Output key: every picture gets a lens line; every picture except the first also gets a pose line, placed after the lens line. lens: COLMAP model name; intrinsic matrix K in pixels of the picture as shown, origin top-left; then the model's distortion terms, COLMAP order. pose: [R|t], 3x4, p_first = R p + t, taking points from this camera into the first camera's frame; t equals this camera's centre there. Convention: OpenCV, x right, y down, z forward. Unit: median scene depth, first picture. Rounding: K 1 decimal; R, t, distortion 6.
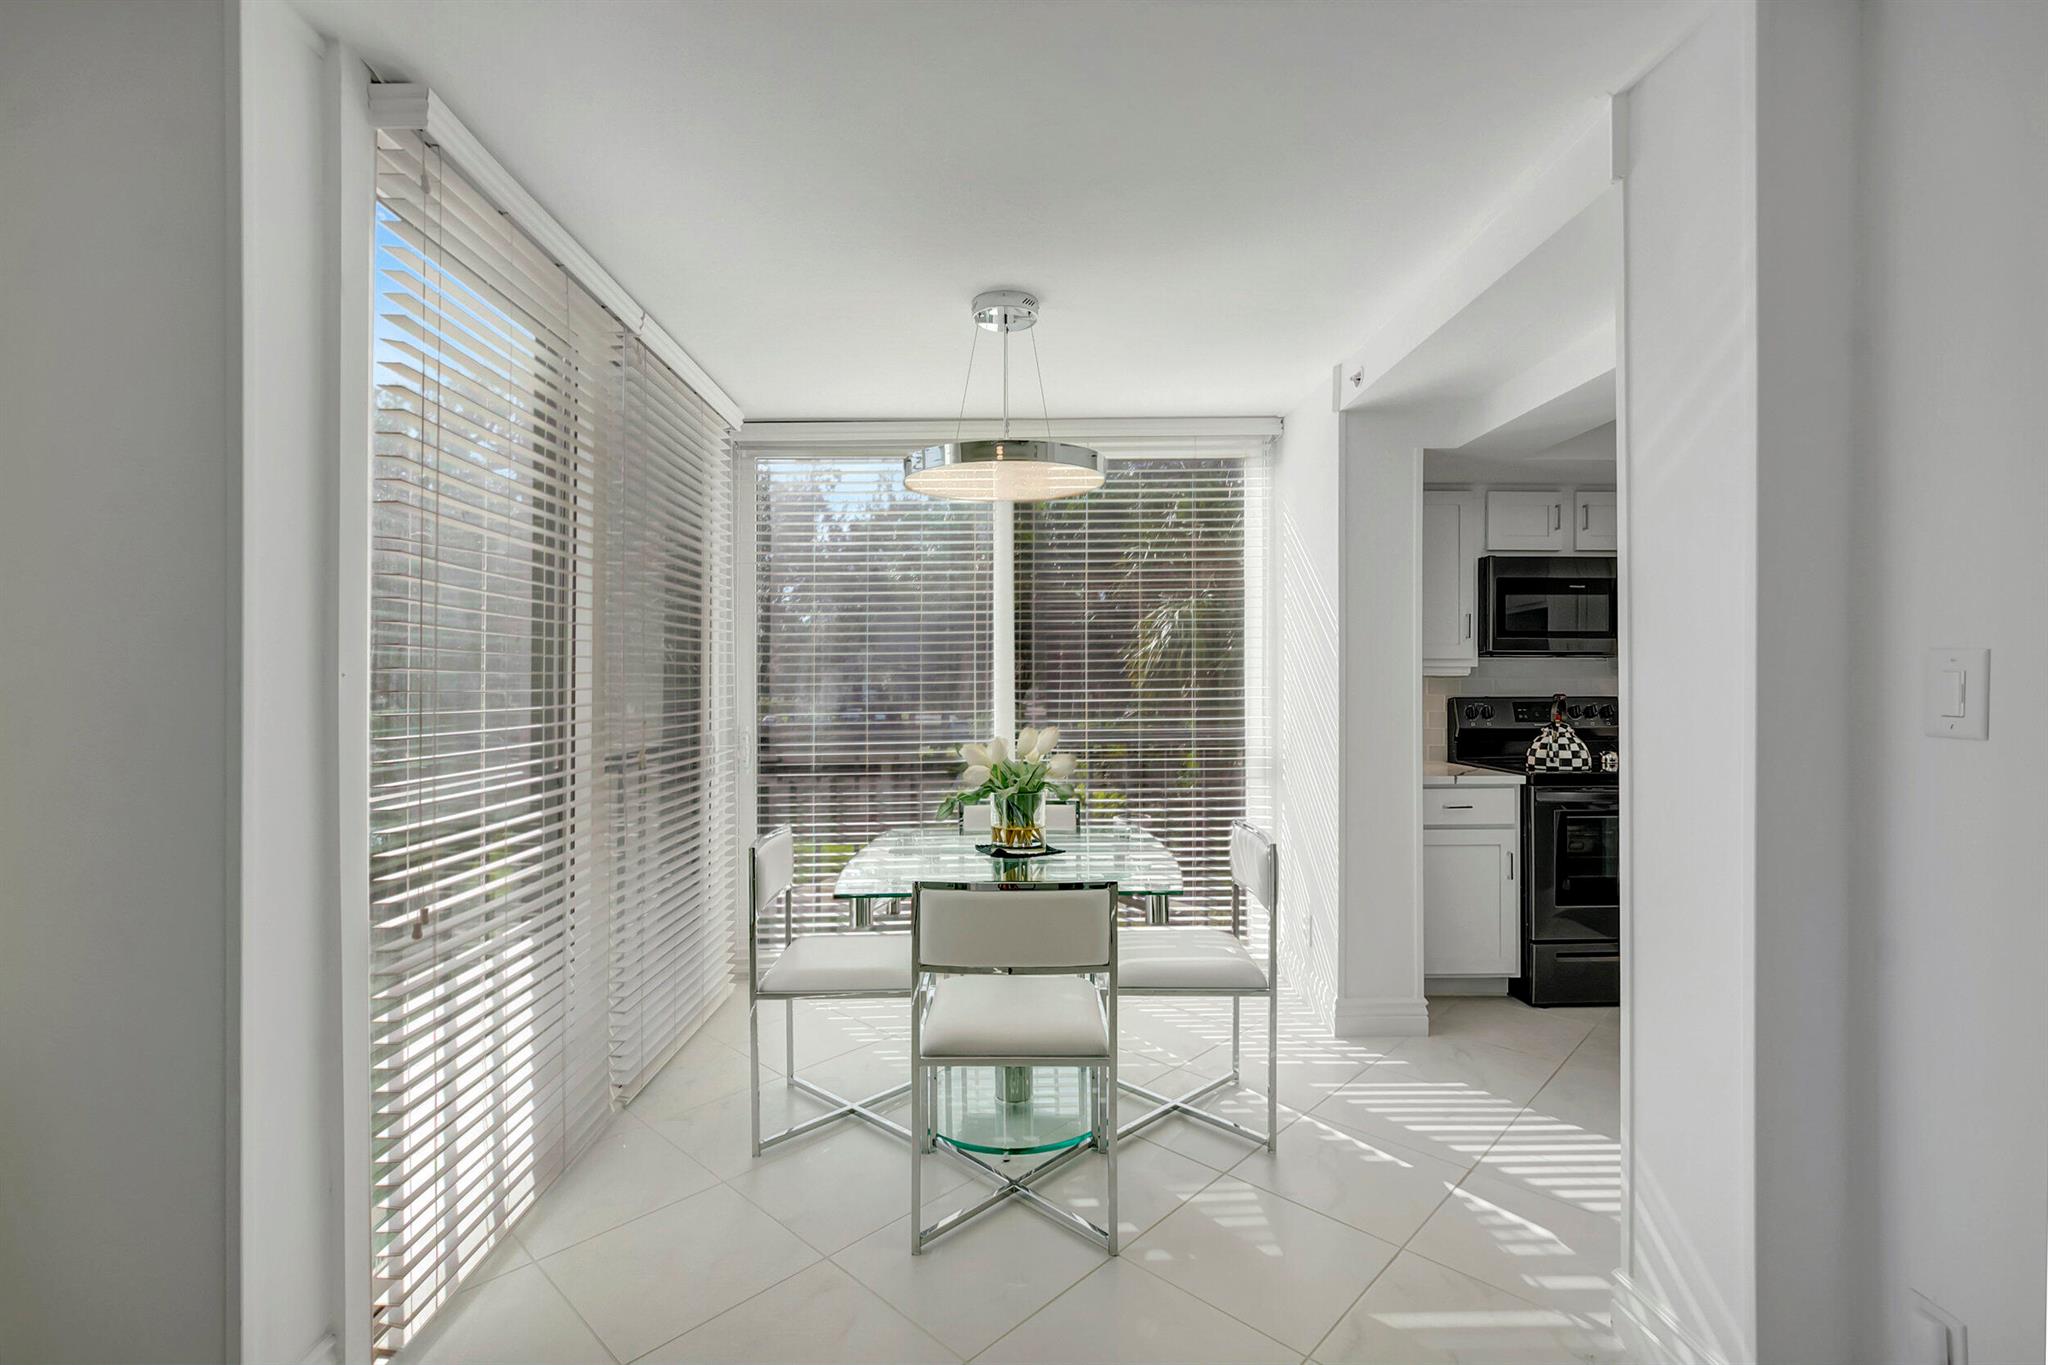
lens RADIAL K [[898.8, 0, 1013.6], [0, 898.8, 686.3], [0, 0, 1]] dist [0.000950, -0.002445]
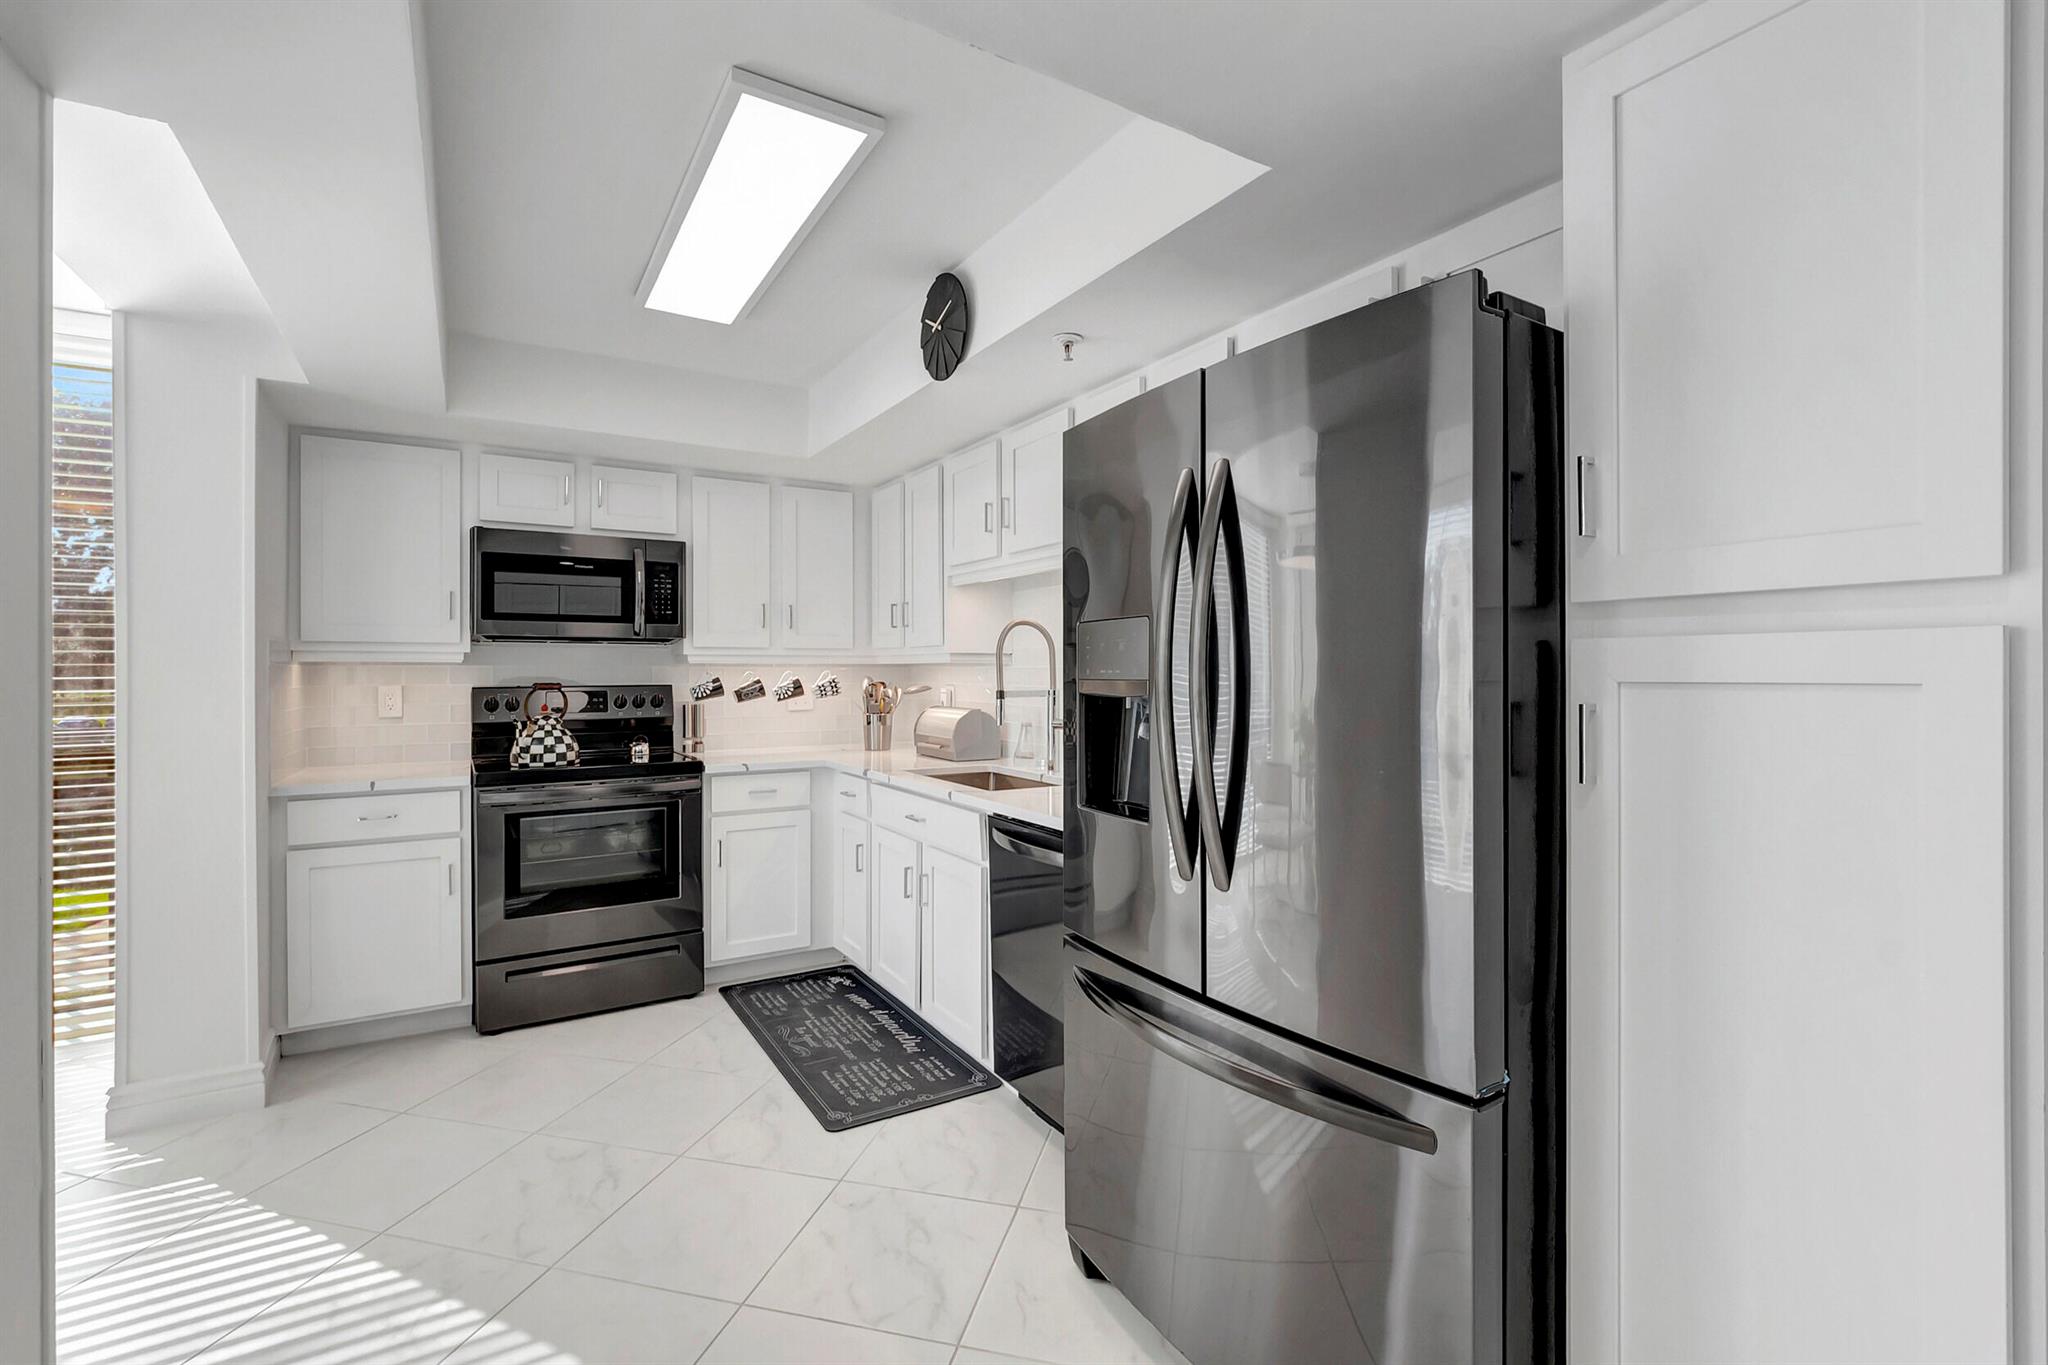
lens RADIAL K [[898.8, 0, 1012.7], [0, 898.8, 674.6], [0, 0, 1]] dist [0.000950, -0.002445]
pose [[0.868847, -0.003485, 0.495068, 0.597960], [0.002709, 0.999994, 0.002285, -0.000532], [-0.495073, -0.000644, 0.868851, -0.030007]]
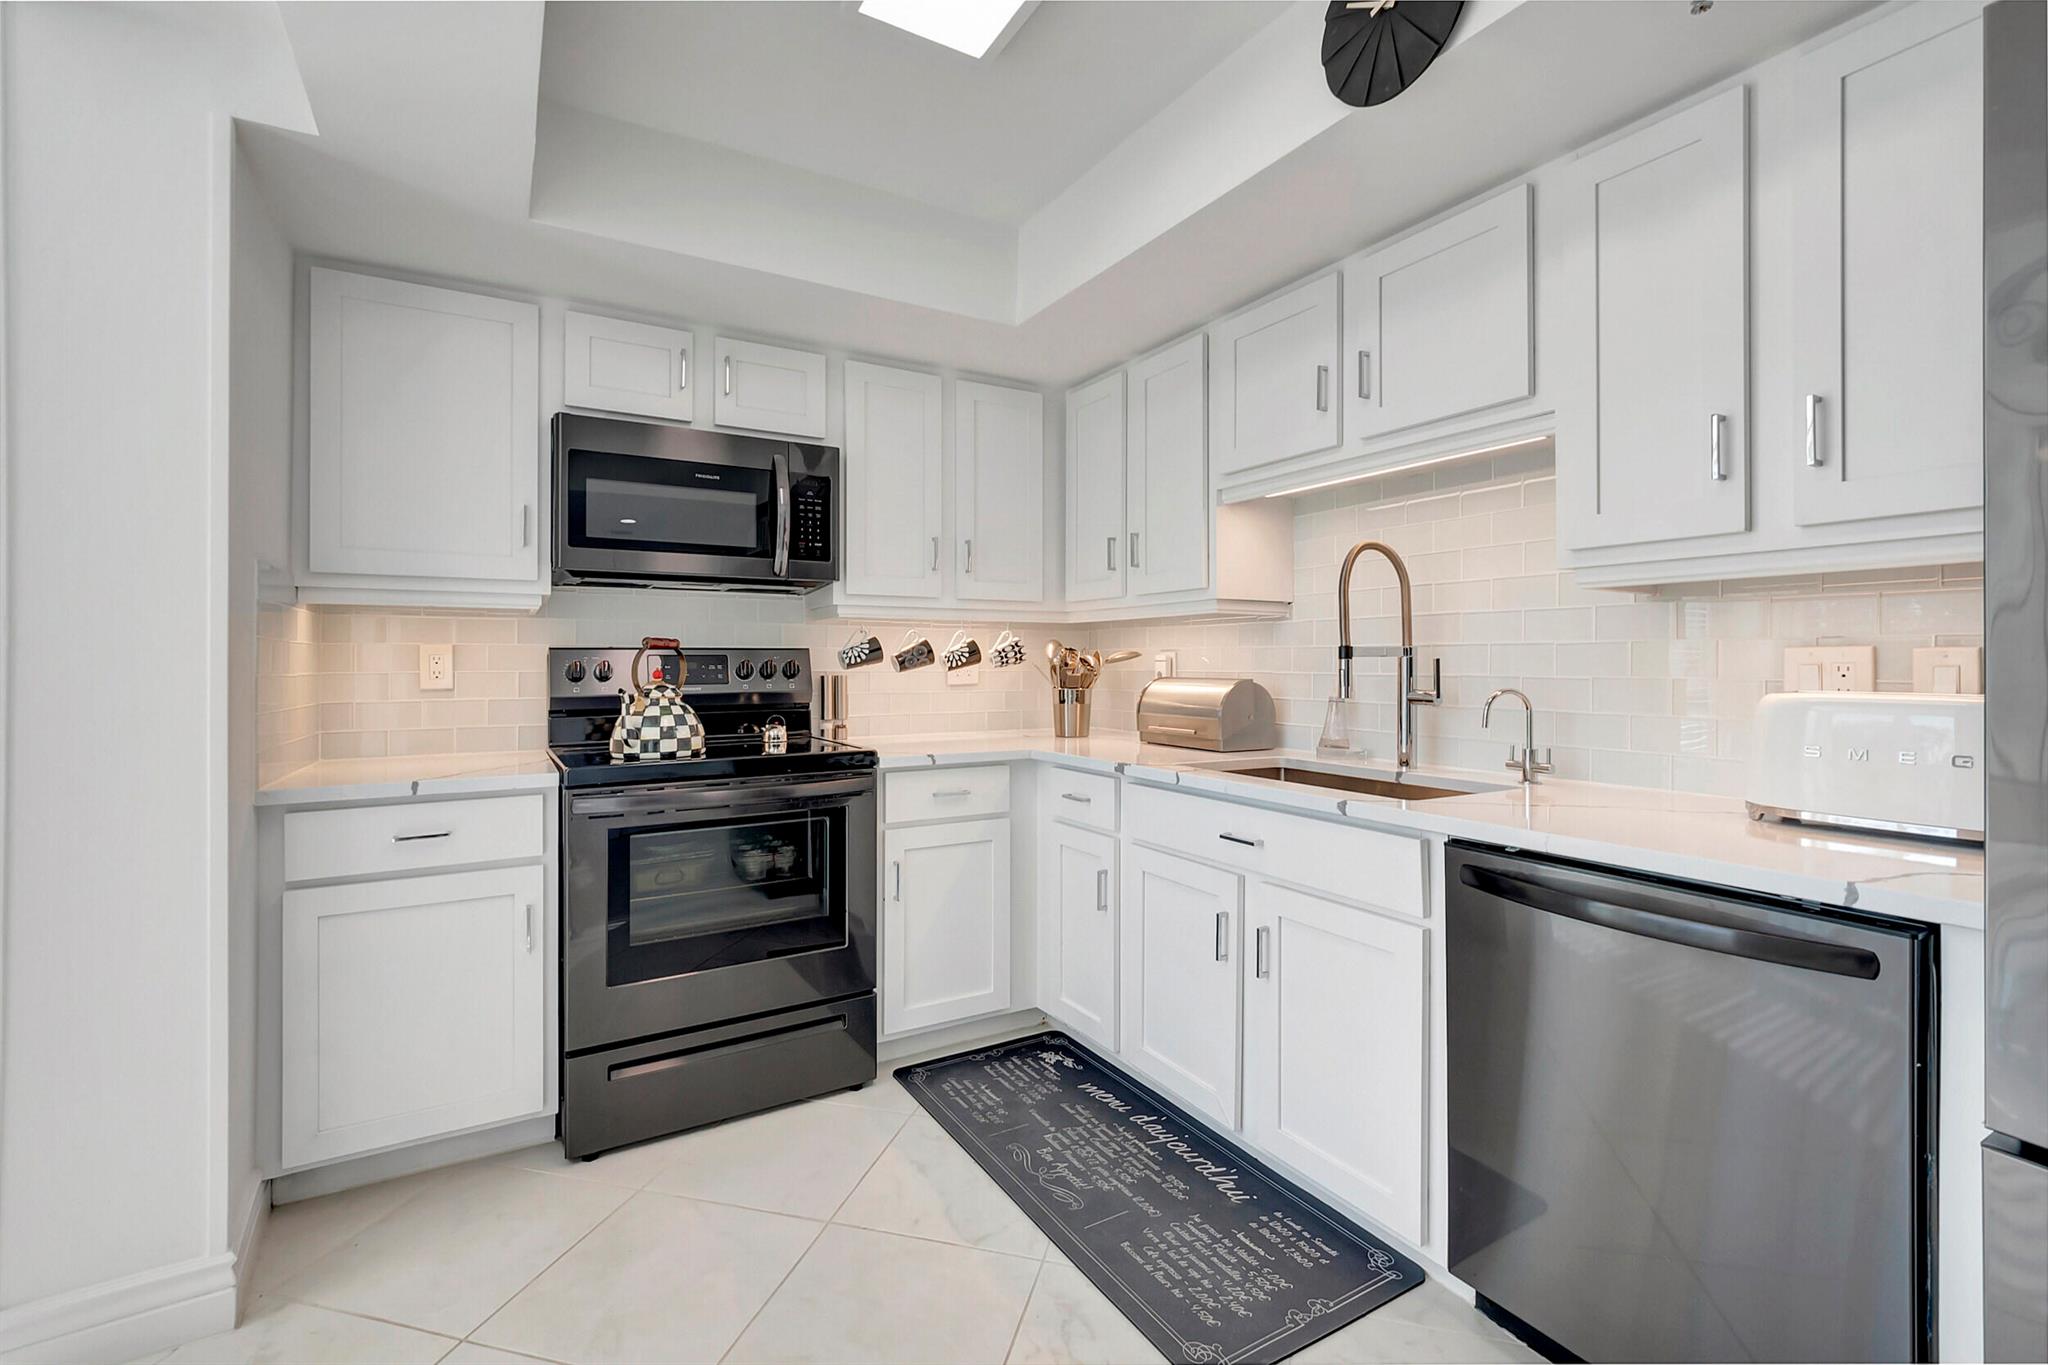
lens RADIAL K [[898.8, 0, 1015.4], [0, 898.8, 662.5], [0, 0, 1]] dist [0.000950, -0.002445]
pose [[0.876378, -0.001246, 0.481622, 0.550305], [0.002610, 0.999994, -0.002163, 0.029606], [-0.481617, 0.003153, 0.876376, 0.340987]]
